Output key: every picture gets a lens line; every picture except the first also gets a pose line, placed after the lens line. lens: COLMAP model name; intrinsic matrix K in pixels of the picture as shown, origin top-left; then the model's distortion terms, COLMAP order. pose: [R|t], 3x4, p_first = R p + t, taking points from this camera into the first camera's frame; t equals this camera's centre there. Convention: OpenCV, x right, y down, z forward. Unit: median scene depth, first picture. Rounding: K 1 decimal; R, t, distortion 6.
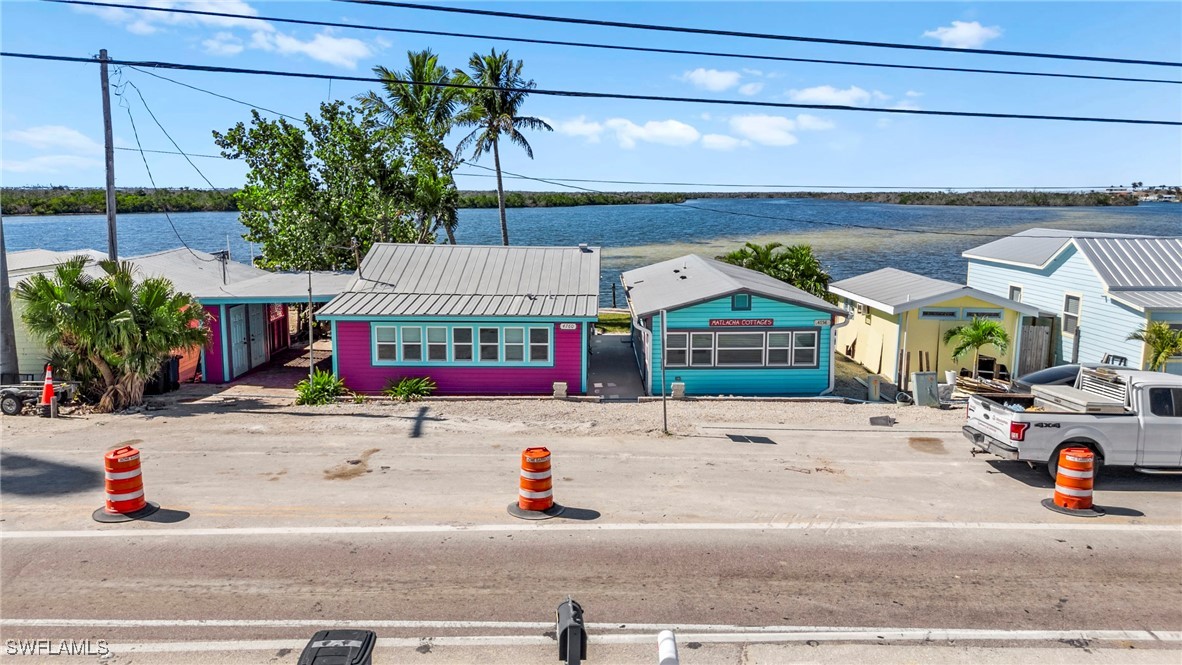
lens RADIAL K [[862.2, 0, 591.3], [0, 862.2, 334.7], [0, 0, 1]] dist [0.061104, -0.069703]
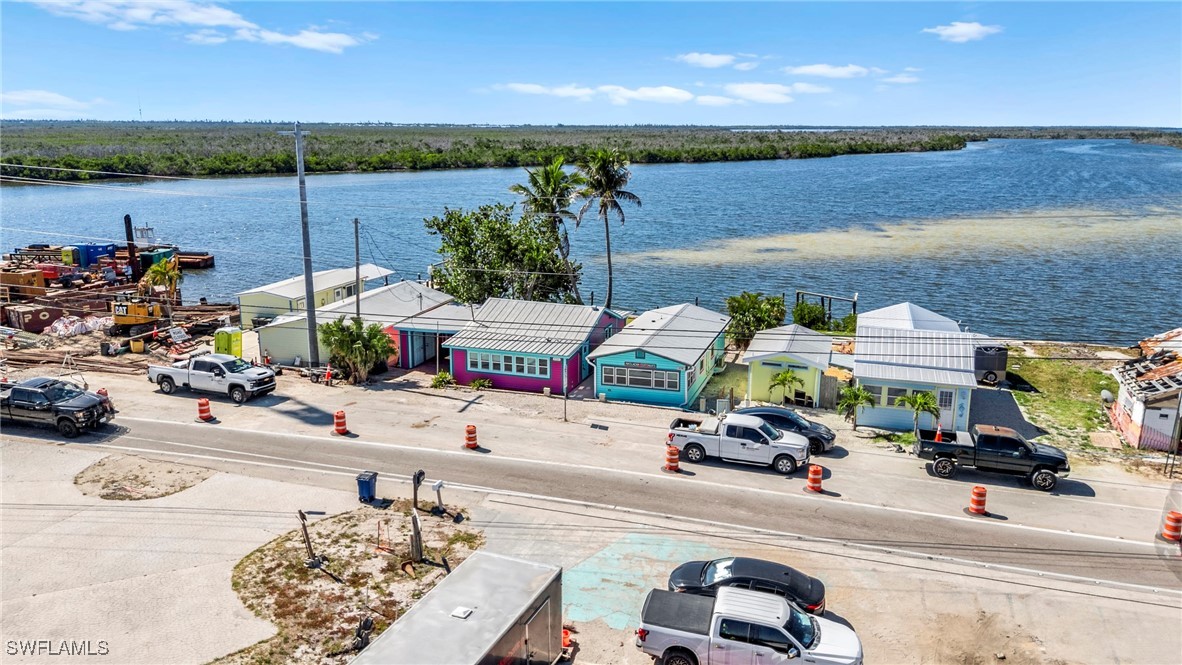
lens RADIAL K [[862.2, 0, 598.6], [0, 862.2, 332.6], [0, 0, 1]] dist [0.061104, -0.069703]
pose [[0.953359, 0.071542, -0.293239, 0.697836], [-0.050725, 0.995662, 0.078000, -0.250370], [0.297547, -0.059487, 0.952852, -0.932055]]
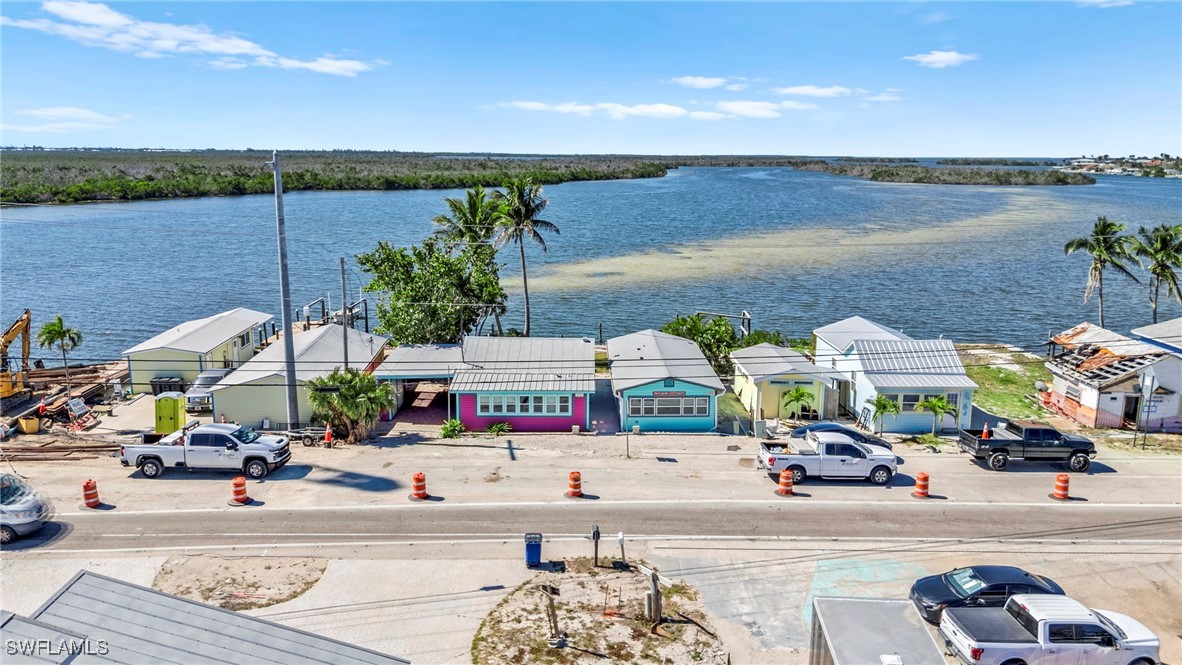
lens RADIAL K [[862.2, 0, 592.8], [0, 862.2, 329.0], [0, 0, 1]] dist [0.061104, -0.069703]
pose [[0.999756, 0.000076, 0.022086, -0.043026], [-0.000882, 0.999335, 0.036463, -0.246449], [-0.022068, -0.036474, 0.999091, -0.989429]]
